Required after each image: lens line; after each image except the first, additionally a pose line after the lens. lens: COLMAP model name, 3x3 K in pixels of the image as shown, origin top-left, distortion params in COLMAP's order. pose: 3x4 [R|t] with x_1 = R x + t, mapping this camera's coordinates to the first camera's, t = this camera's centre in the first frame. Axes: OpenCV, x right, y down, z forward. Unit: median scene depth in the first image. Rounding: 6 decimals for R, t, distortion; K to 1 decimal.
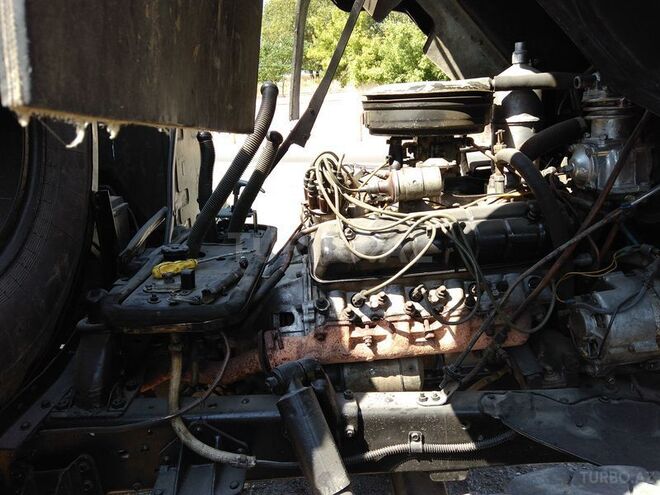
lens RADIAL K [[511.6, 0, 330.0], [0, 511.6, 247.5], [0, 0, 1]] dist [0.099424, -0.134018]
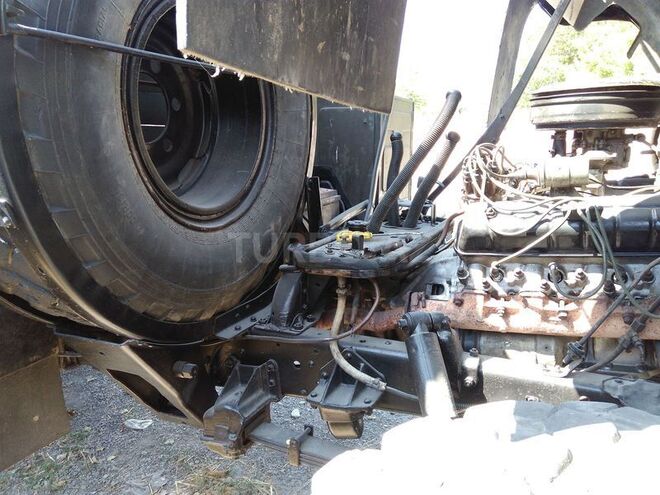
lens RADIAL K [[511.6, 0, 330.0], [0, 511.6, 247.5], [0, 0, 1]] dist [0.099424, -0.134018]
pose [[0.899036, 0.094411, -0.427575, 0.207470], [-0.114042, 0.993265, -0.020471, 0.110273], [0.422763, 0.067166, 0.903748, -0.171686]]
